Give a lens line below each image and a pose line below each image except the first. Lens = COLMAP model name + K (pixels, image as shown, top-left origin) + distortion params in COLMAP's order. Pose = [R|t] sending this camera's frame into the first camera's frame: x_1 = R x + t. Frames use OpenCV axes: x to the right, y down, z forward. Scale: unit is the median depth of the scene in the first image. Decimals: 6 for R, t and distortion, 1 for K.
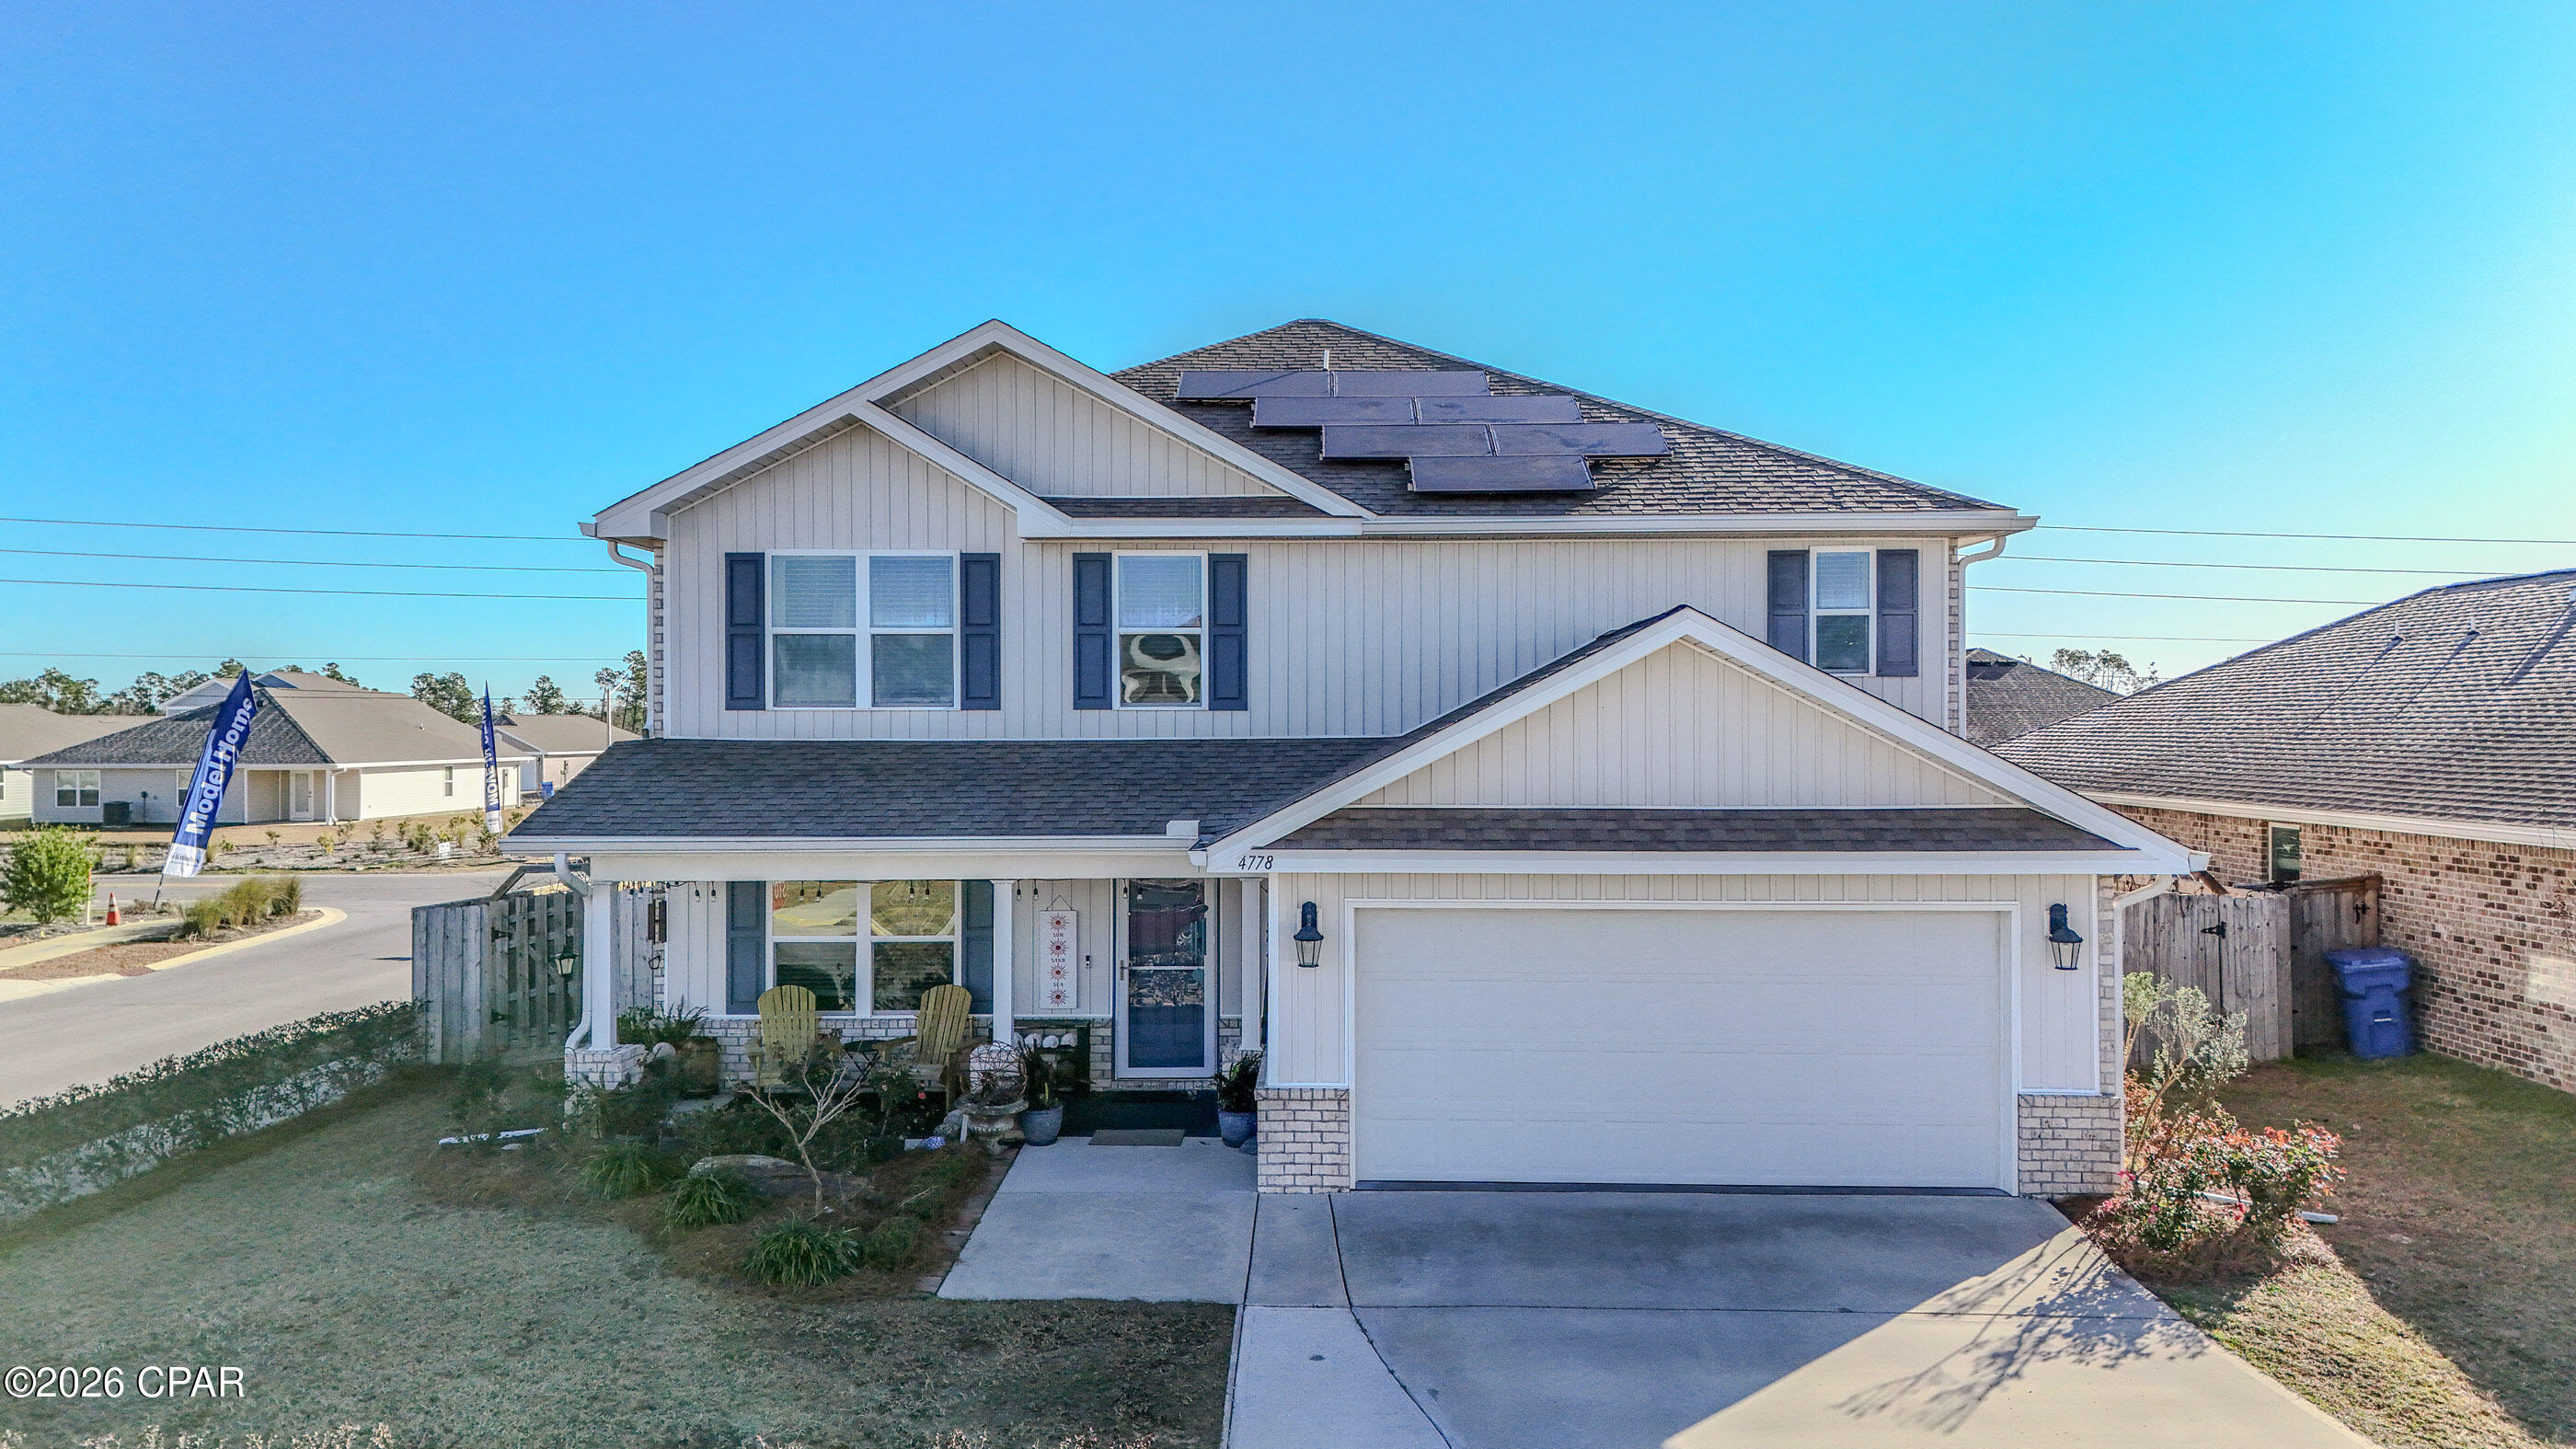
lens RADIAL K [[2024.6, 0, 1288.0], [0, 2024.6, 724.5], [0, 0, 1]] dist [0.053219, -0.098654]
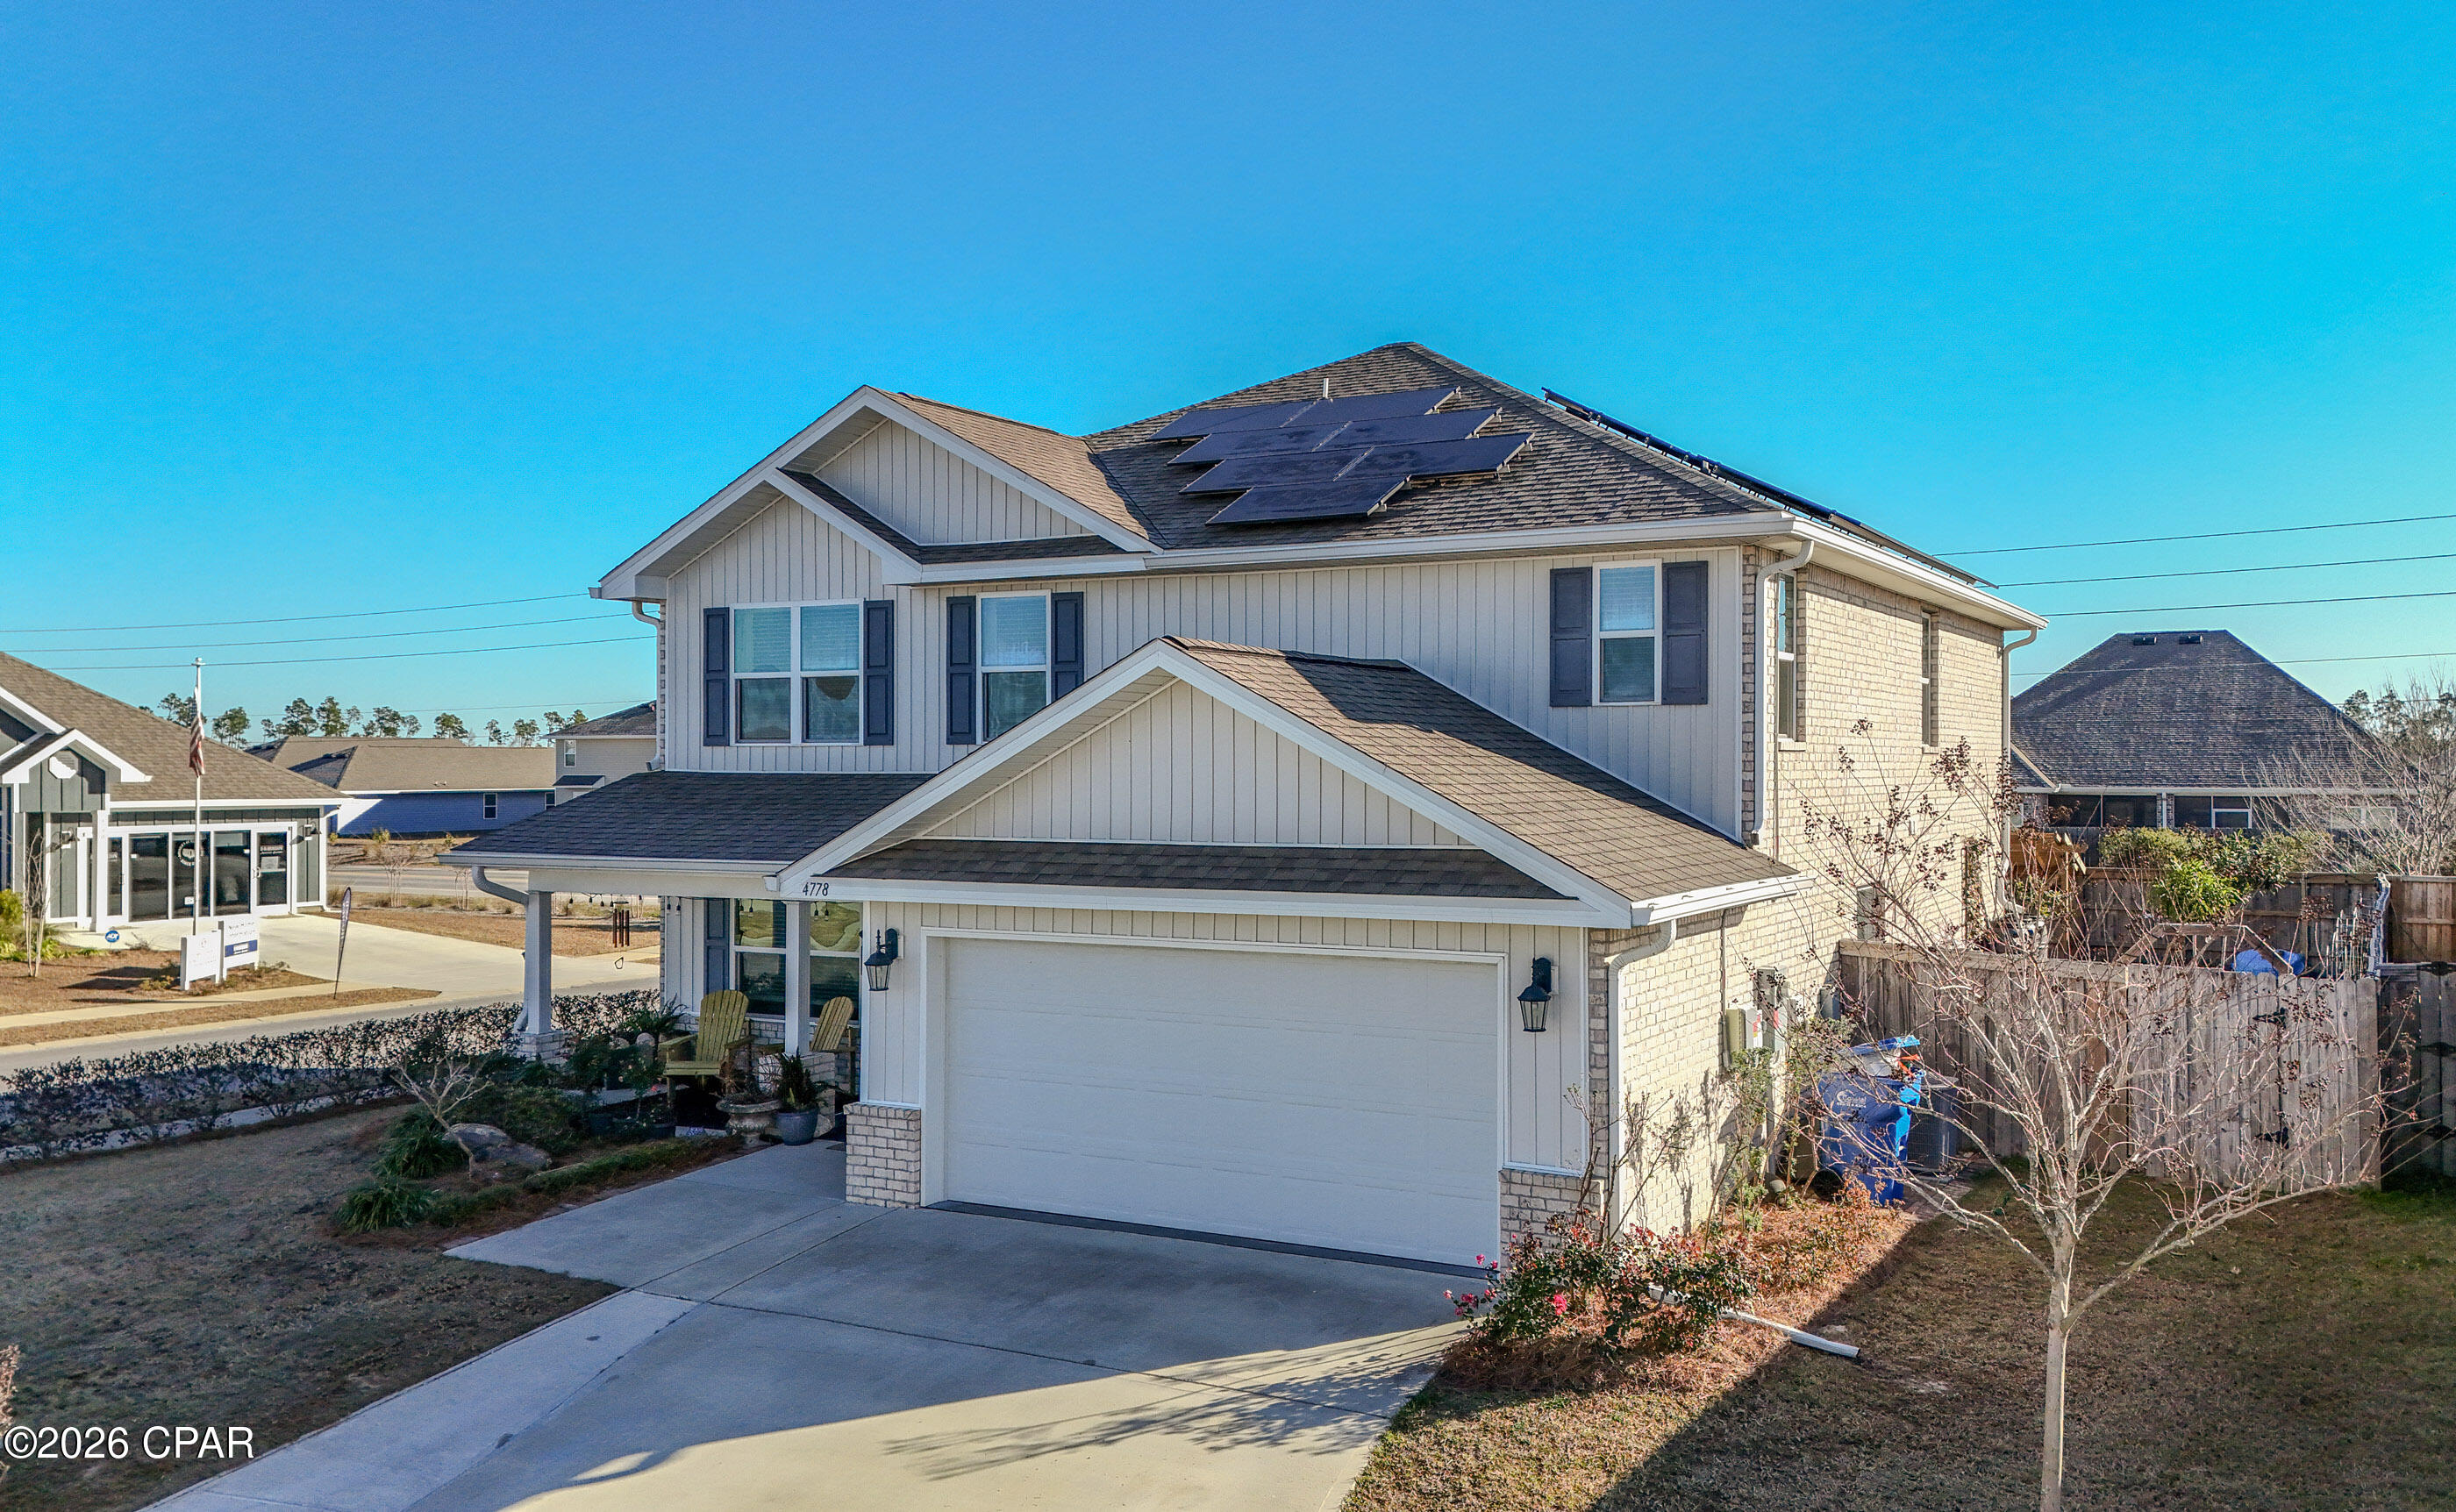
lens RADIAL K [[2067.7, 0, 1228.0], [0, 2067.7, 756.0], [0, 0, 1]] dist [0.009114, 0.002782]
pose [[0.895724, -0.001148, -0.444608, 0.522243], [0.000725, 0.999999, -0.001122, -0.000208], [0.444609, 0.000683, 0.895724, 0.098531]]
